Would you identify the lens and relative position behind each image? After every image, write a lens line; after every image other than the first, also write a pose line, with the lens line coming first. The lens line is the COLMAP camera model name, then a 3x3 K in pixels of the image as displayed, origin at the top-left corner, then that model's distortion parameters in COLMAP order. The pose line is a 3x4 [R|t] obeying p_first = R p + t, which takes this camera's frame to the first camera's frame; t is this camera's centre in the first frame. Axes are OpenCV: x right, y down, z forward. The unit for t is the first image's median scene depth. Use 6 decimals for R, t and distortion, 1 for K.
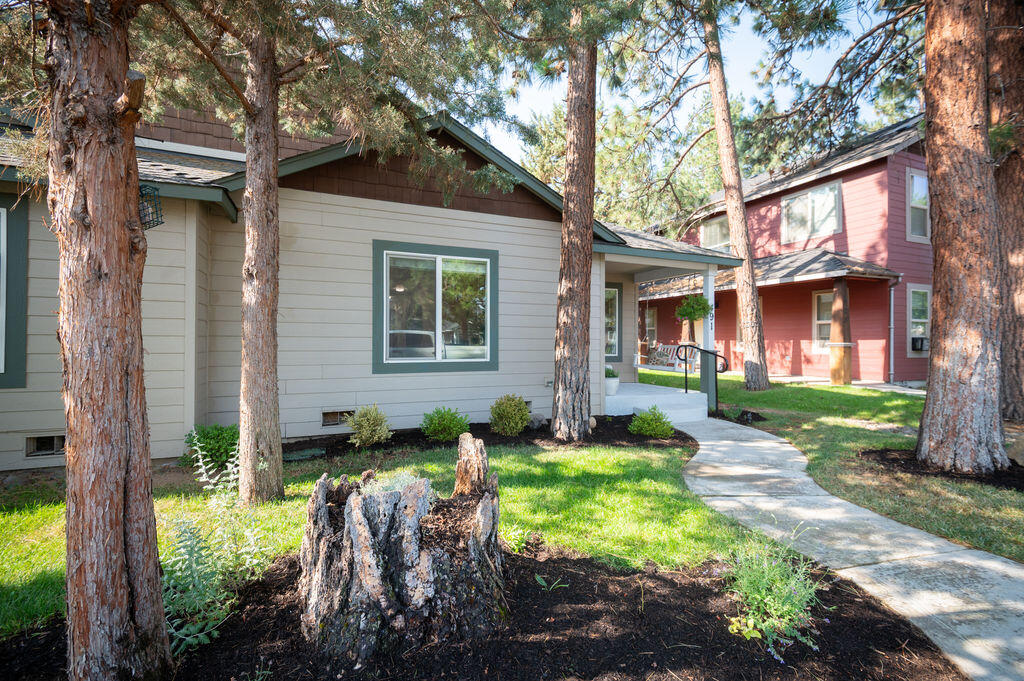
lens RADIAL K [[472.4, 0, 503.9], [0, 472.4, 334.0], [0, 0, 1]] dist [0.015005, -0.007444]
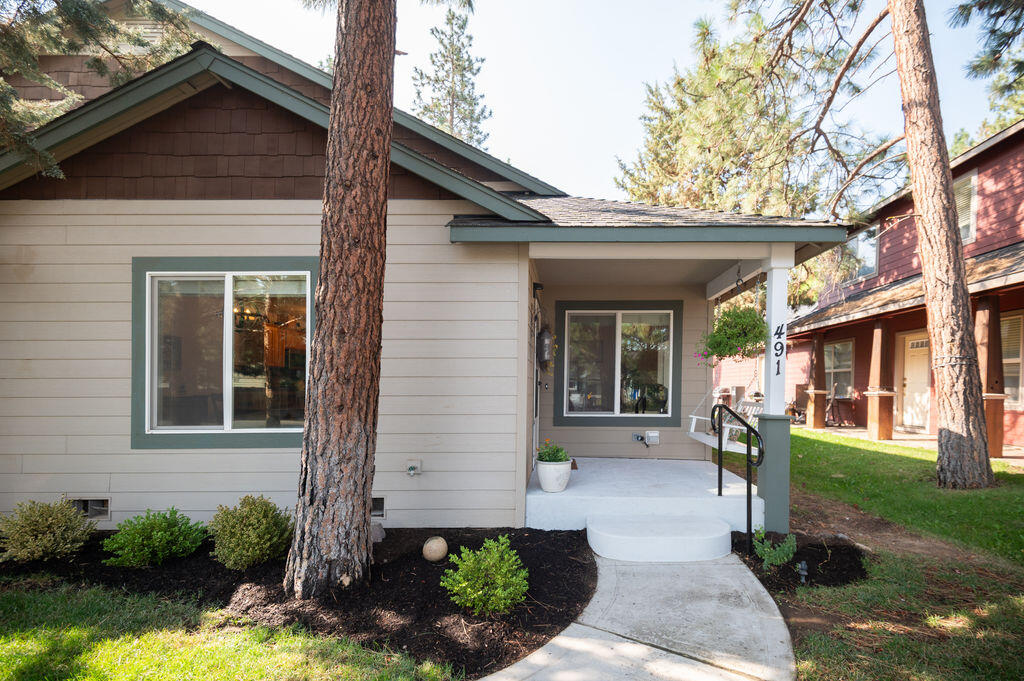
lens RADIAL K [[472.4, 0, 536.6], [0, 472.4, 394.3], [0, 0, 1]] dist [0.015005, -0.007444]
pose [[0.914120, -0.000167, -0.405443, 0.336289], [0.013699, 0.999442, 0.030474, -0.005975], [0.405211, -0.033411, 0.913612, 0.356501]]
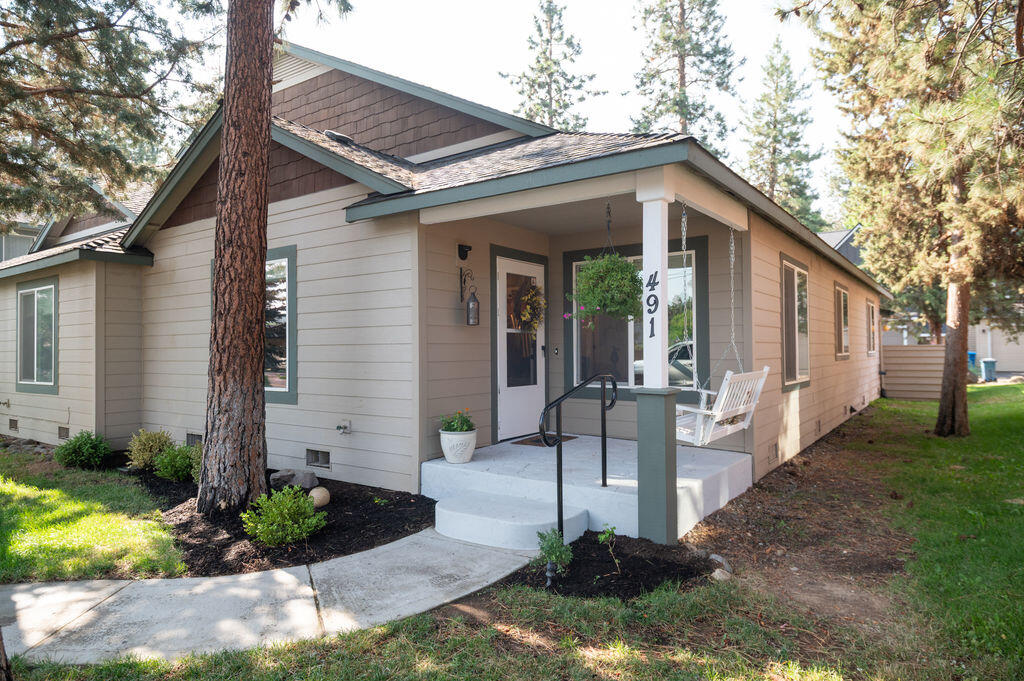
lens RADIAL K [[612.1, 0, 522.4], [0, 612.1, 346.2], [0, 0, 1]] dist [0.003434, -0.000988]
pose [[0.527654, -0.015995, -0.849308, 0.667712], [0.026931, 0.999635, -0.002094, -0.002764], [0.849032, -0.021768, 0.527893, 0.527001]]
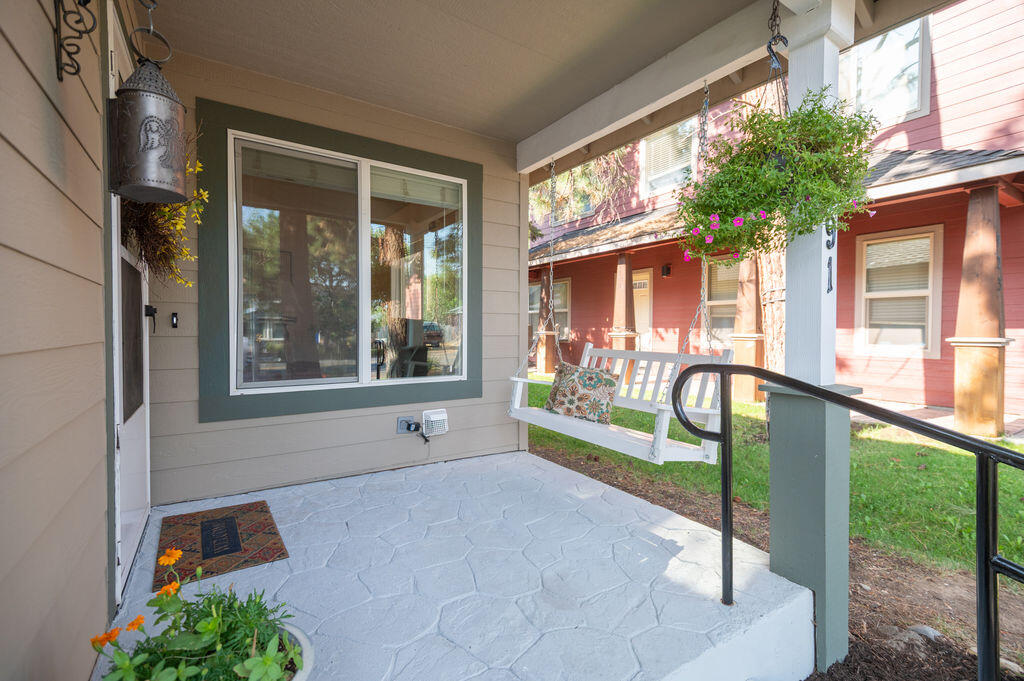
lens RADIAL K [[472.4, 0, 518.1], [0, 472.4, 349.3], [0, 0, 1]] dist [0.015005, -0.007444]
pose [[0.978071, -0.012340, 0.207906, 0.209190], [-0.000827, 0.998005, 0.063122, 0.002753], [-0.208271, -0.061910, 0.976110, 0.673967]]
